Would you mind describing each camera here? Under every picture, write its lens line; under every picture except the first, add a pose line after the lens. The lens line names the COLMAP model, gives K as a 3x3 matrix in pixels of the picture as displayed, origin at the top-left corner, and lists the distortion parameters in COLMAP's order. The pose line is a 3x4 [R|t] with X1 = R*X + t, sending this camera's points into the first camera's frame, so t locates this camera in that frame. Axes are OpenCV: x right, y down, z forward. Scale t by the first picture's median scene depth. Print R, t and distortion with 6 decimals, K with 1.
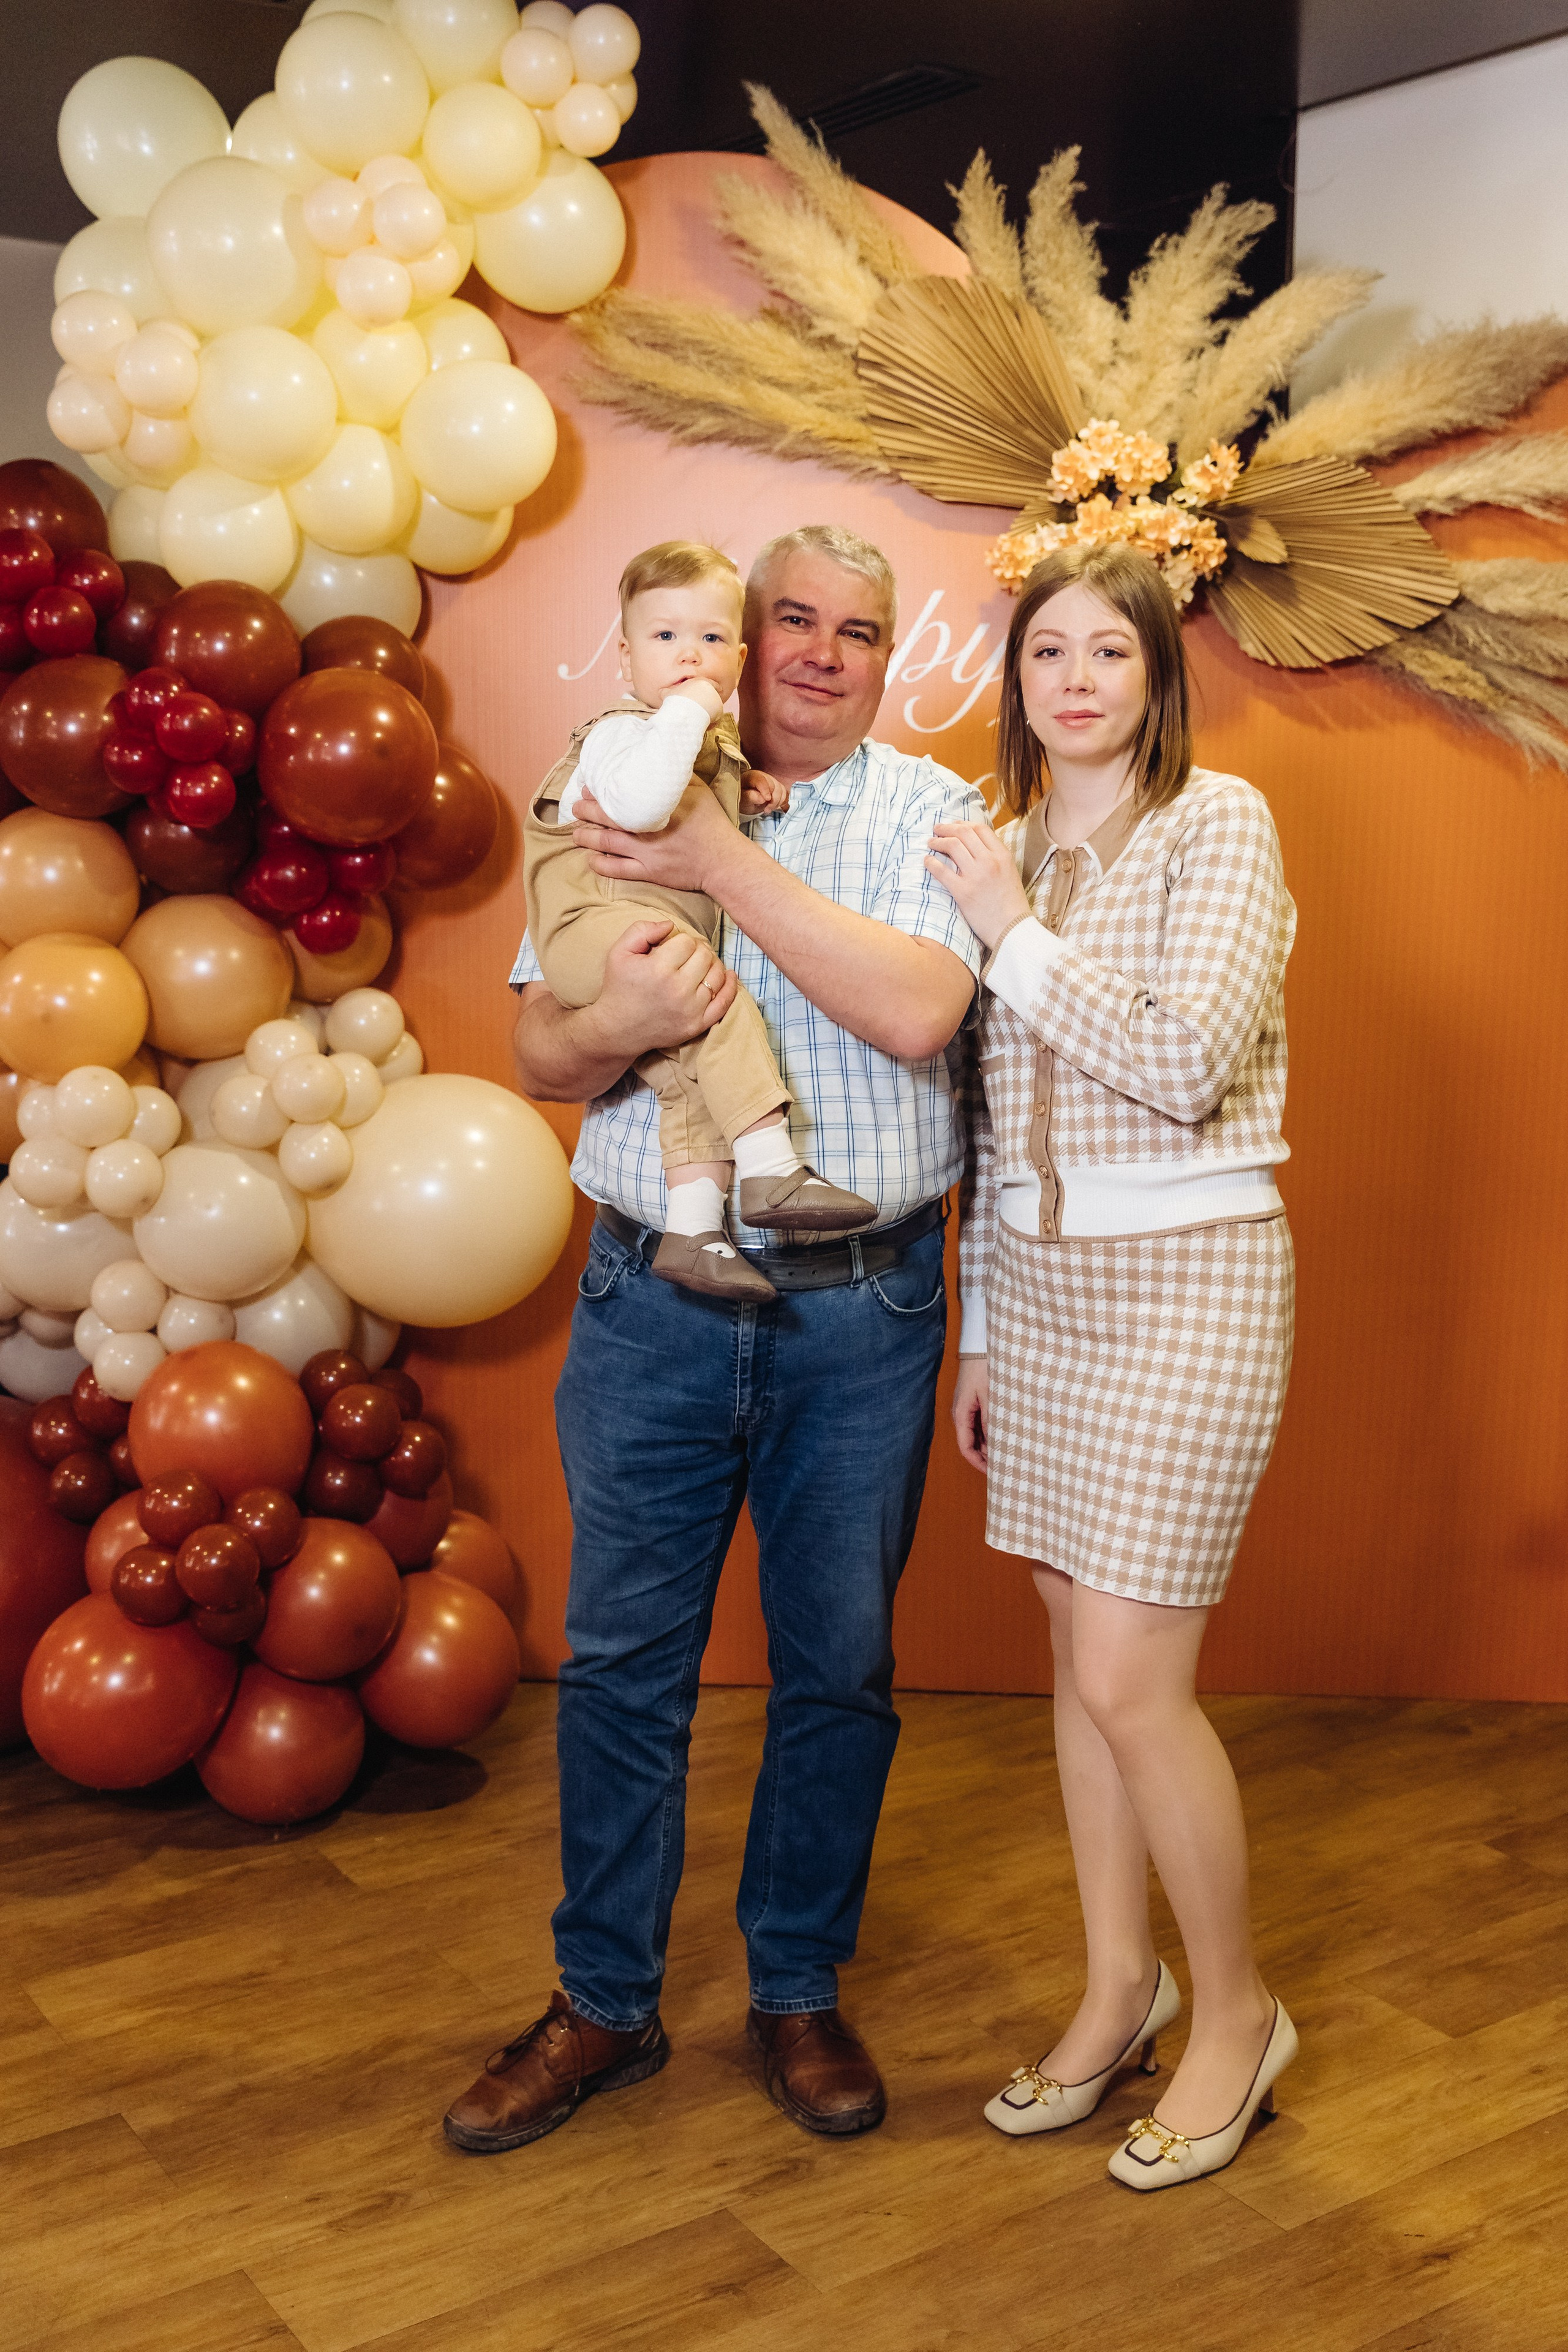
lens RADIAL K [[2550.8, 0, 844.1], [0, 2550.8, 1077.5], [0, 0, 1]] dist [0.018213, -0.009958]
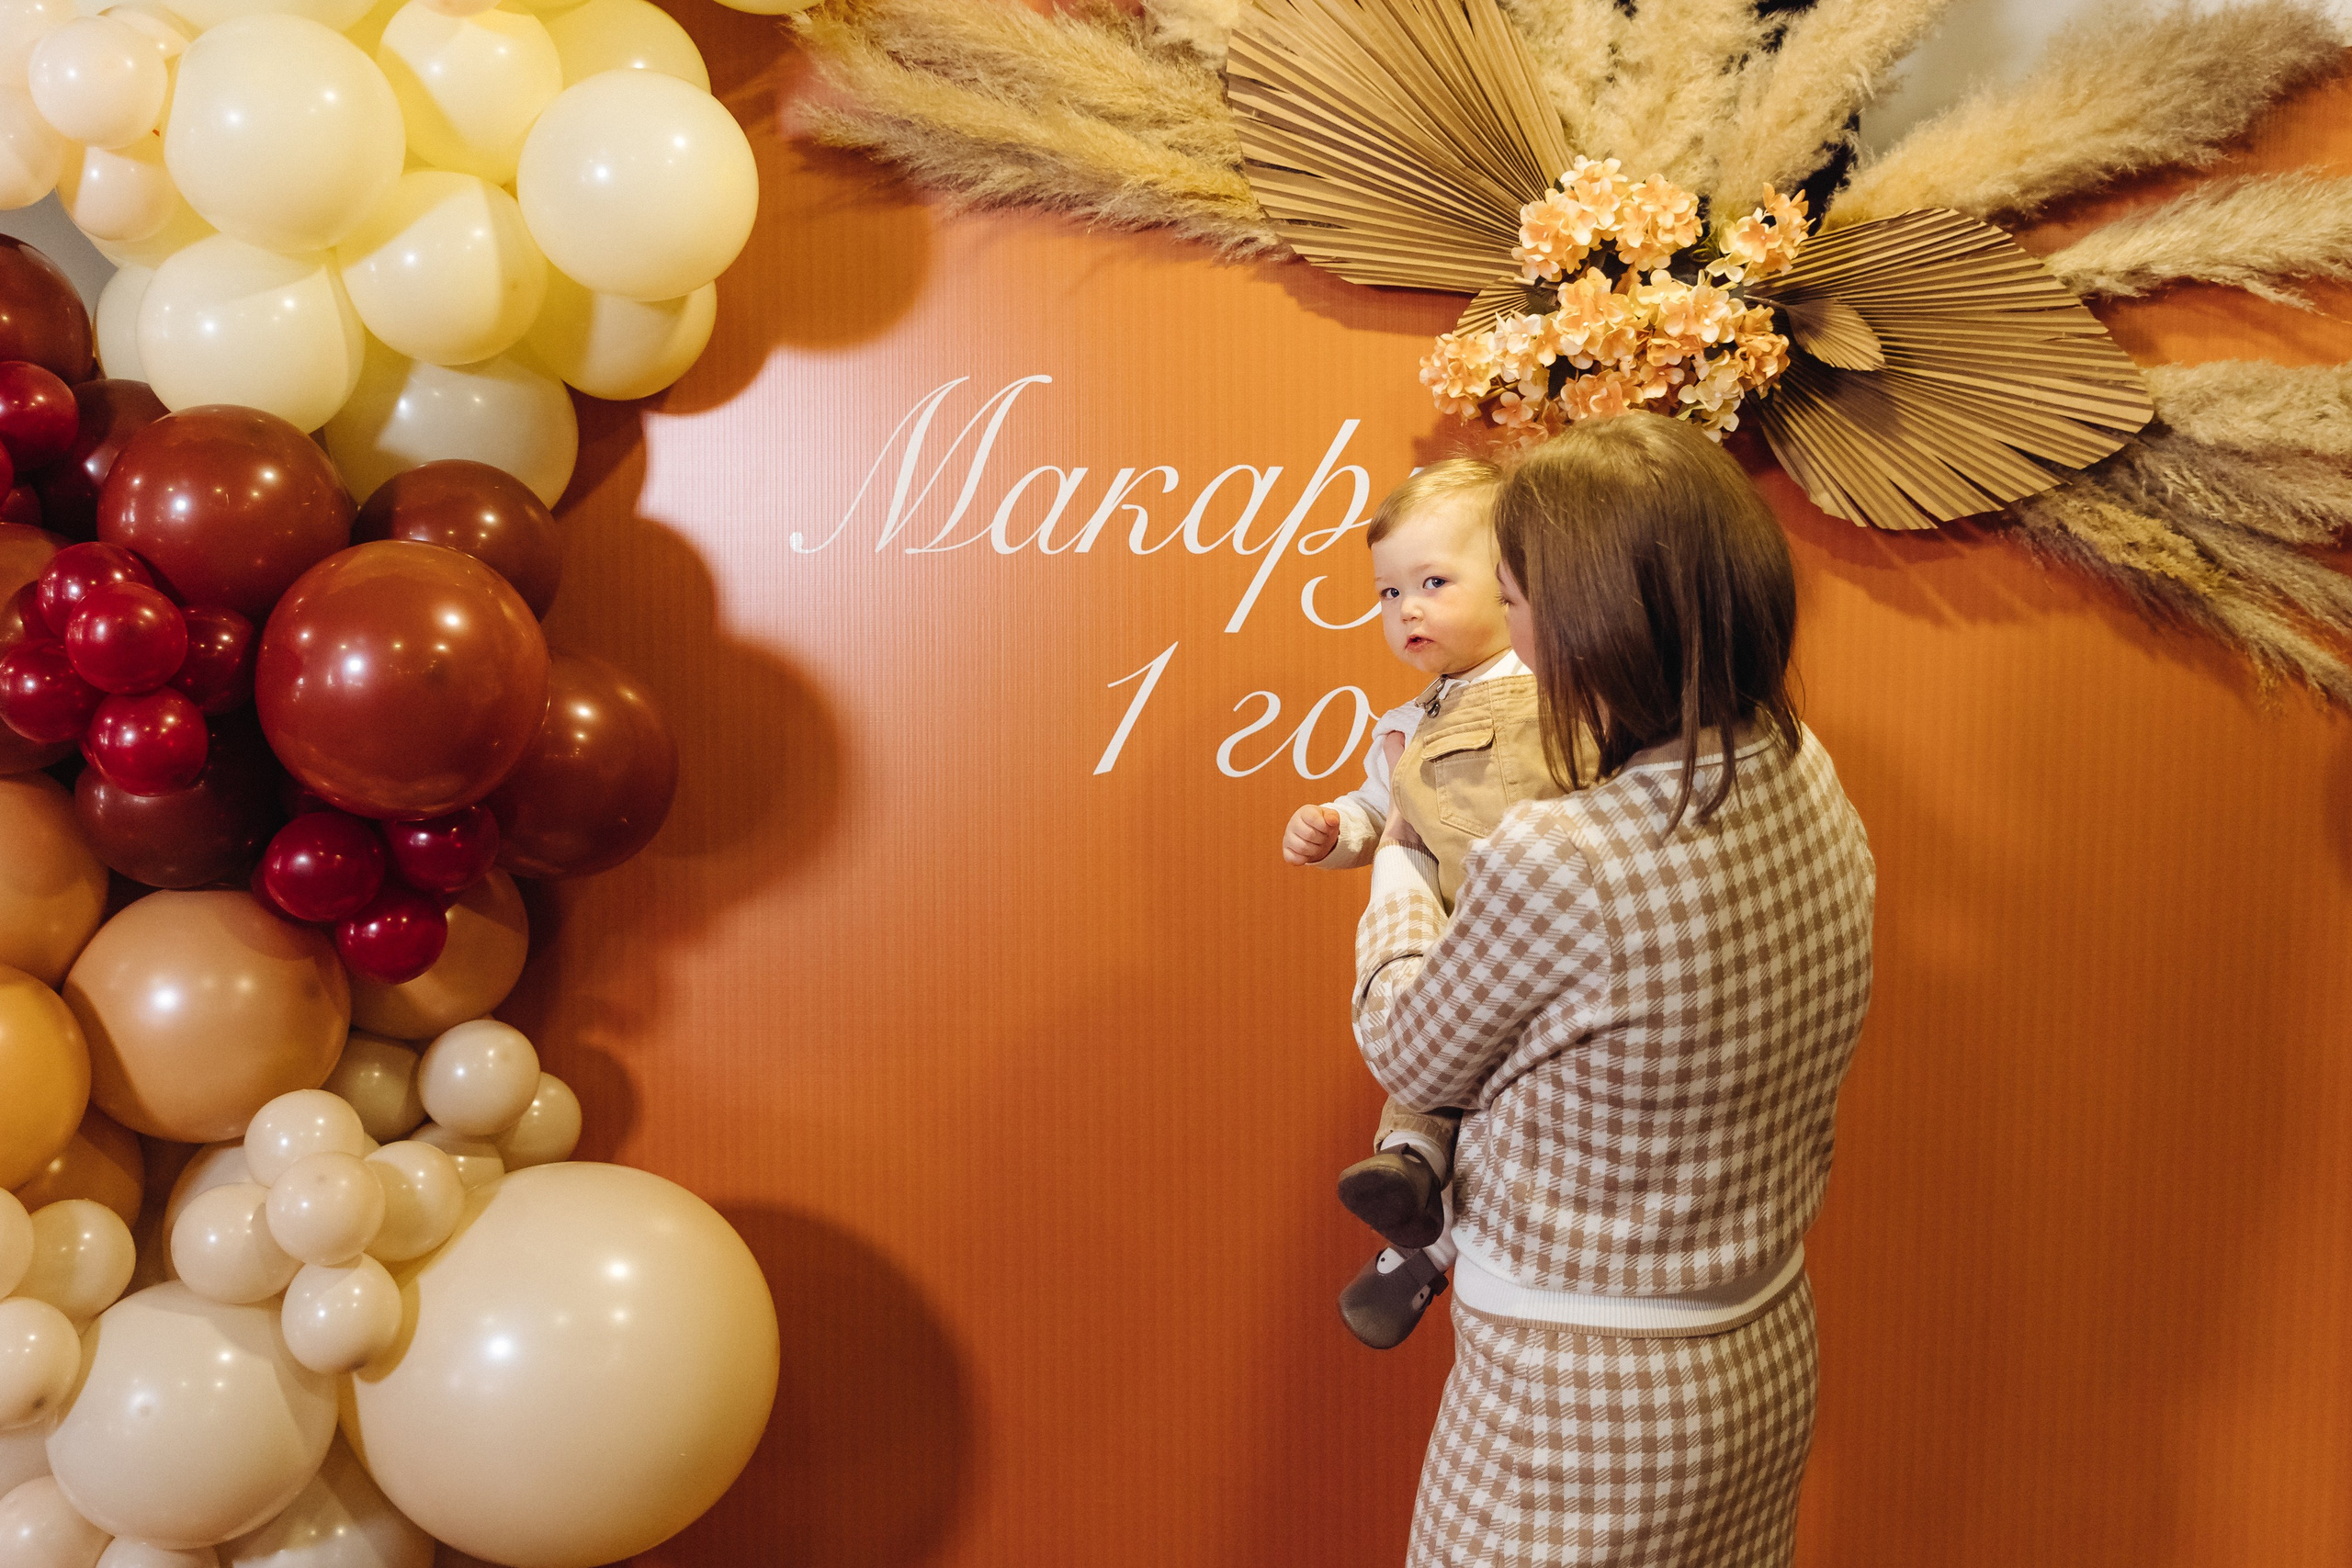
lens RADIAL K [[2507.0, 0, 1241.3], [0, 2507.0, 749.1], [0, 0, 1]] dist [0.007247, -0.011338]
pose [[0.999185, -0.002721, -0.040263, 0.035413], [-0.000162, 0.997445, -0.071437, -0.059600], [0.040355, 0.071386, 0.996632, 0.362409]]
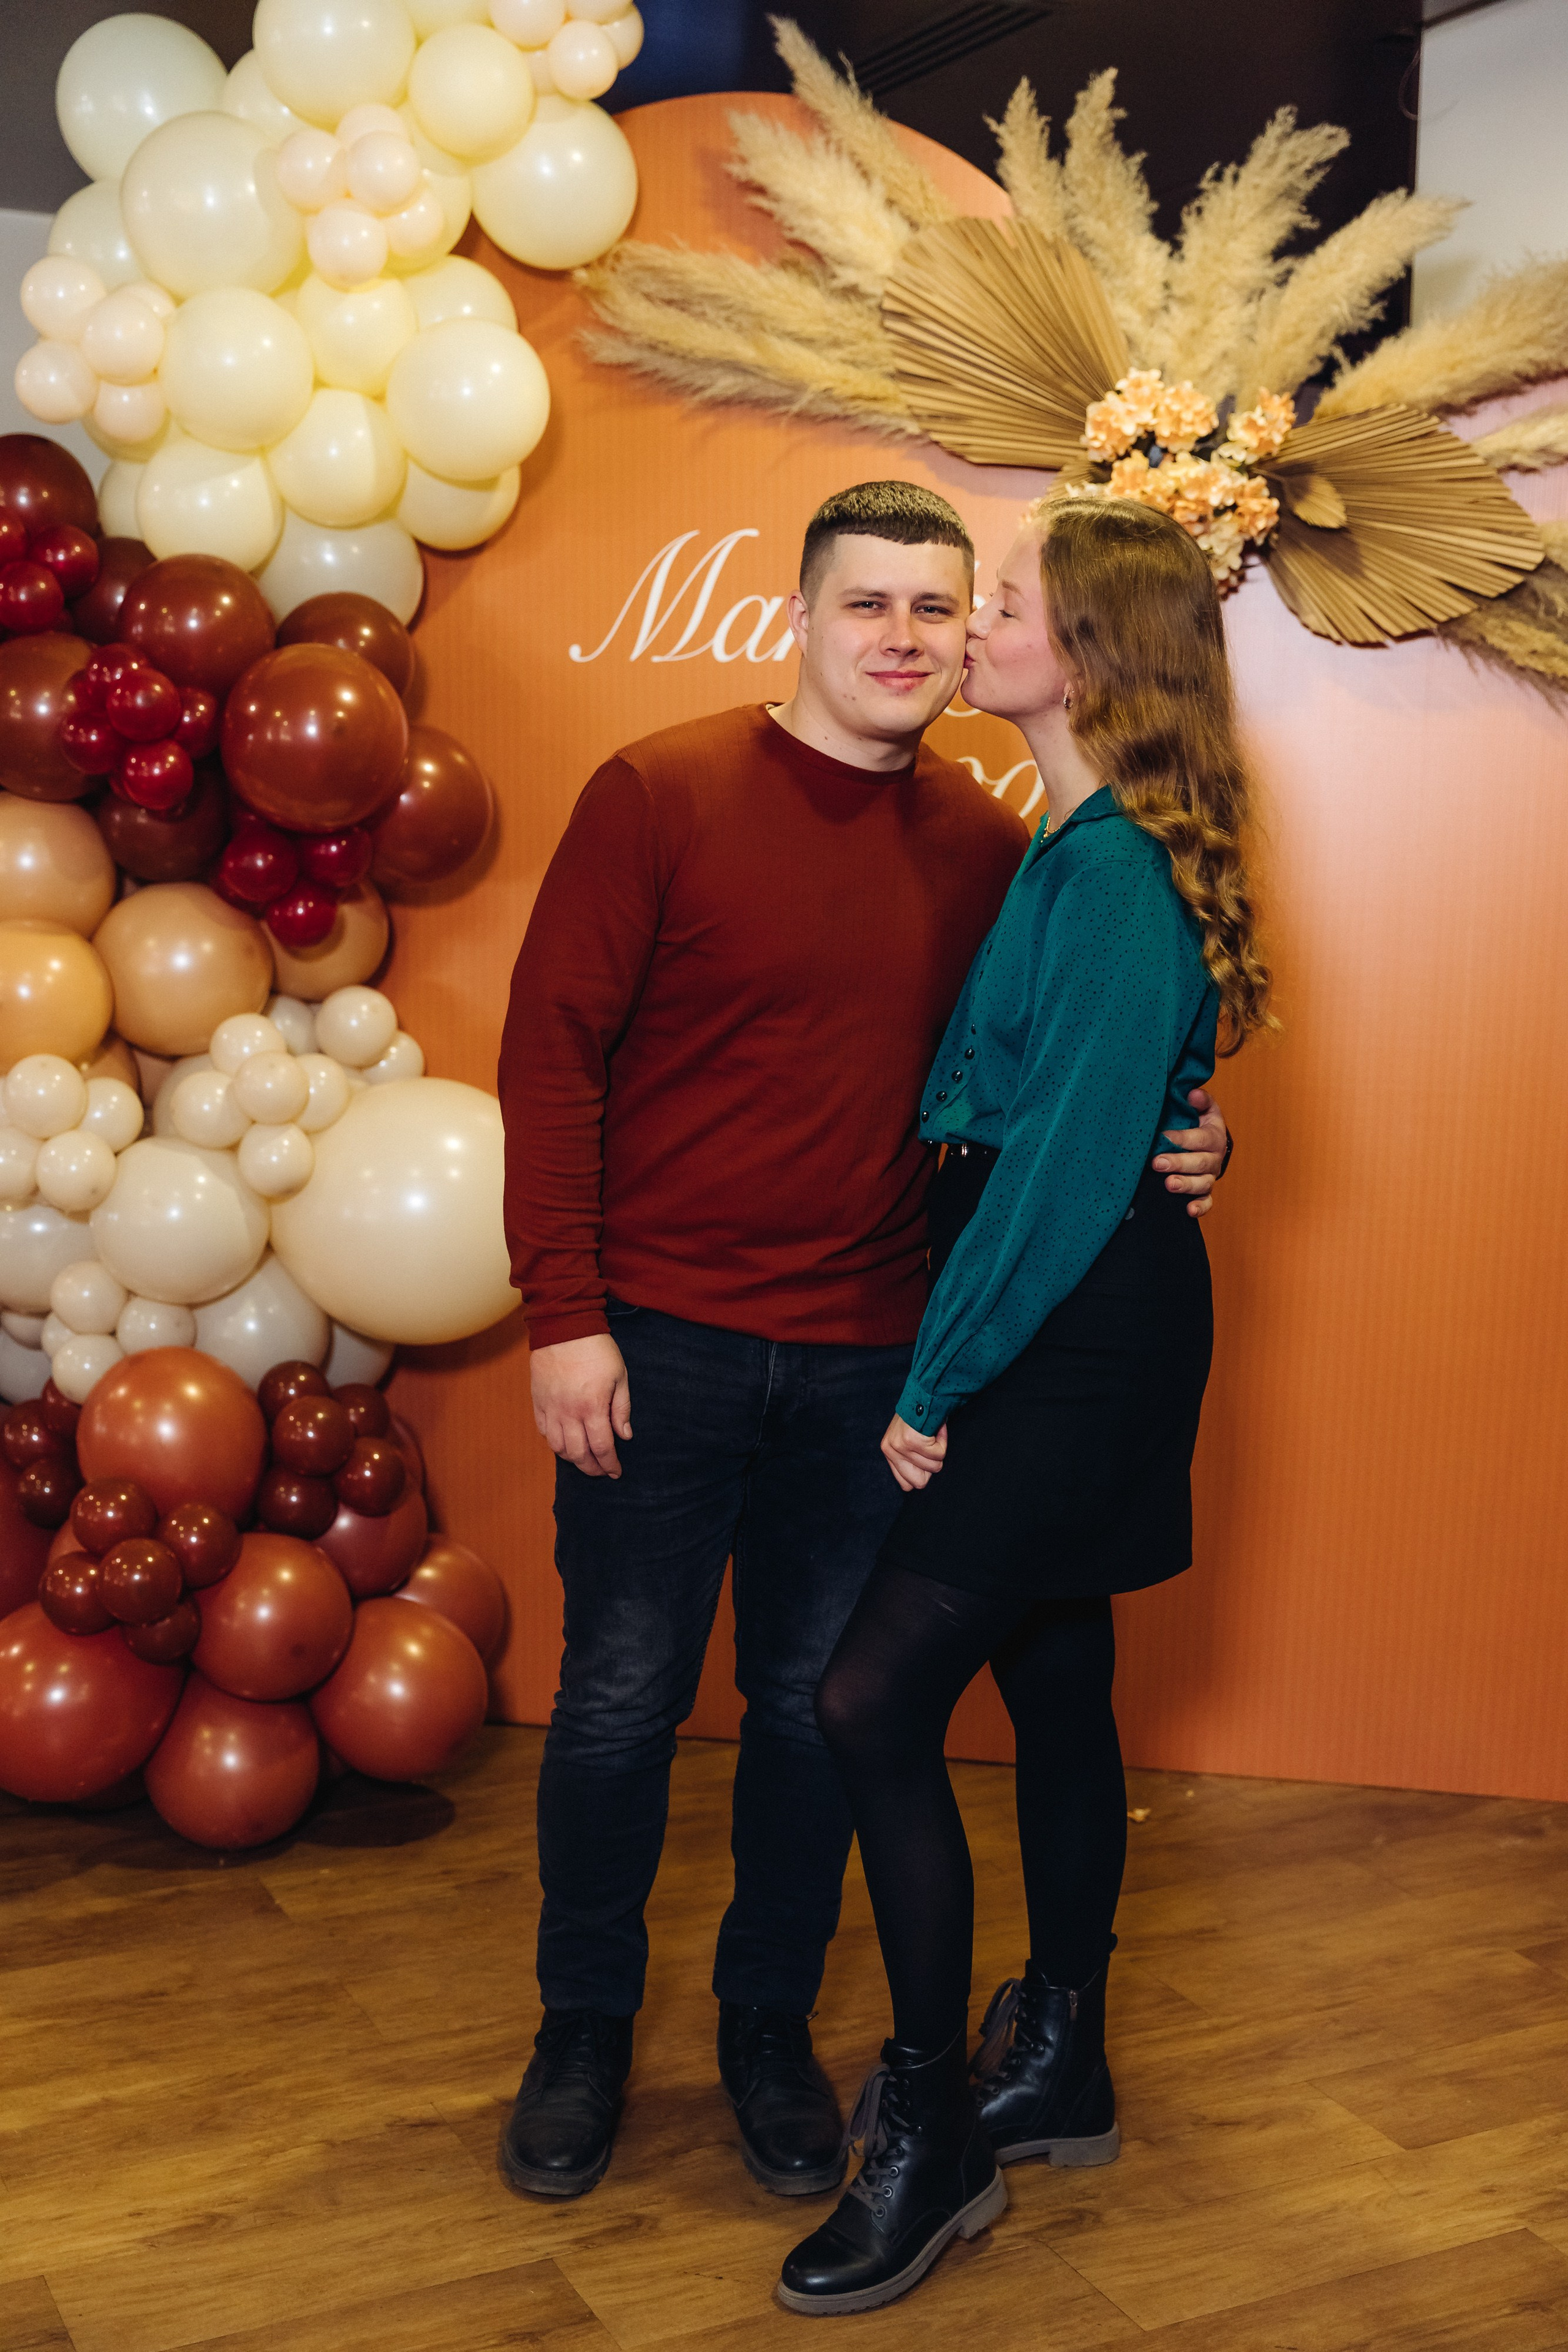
lens RADIAL K [[2762.9, 0, 770.7], [0, 2762.9, 1167.0], [0, 0, 1]] dist [-0.010327, 0.046578]
pose [[0.988308, 0.021845, -0.150899, 0.123377], [-0.020602, 0.999740, 0.009799, 0.019434], [0.151074, -0.006575, 0.988501, 0.005750]]
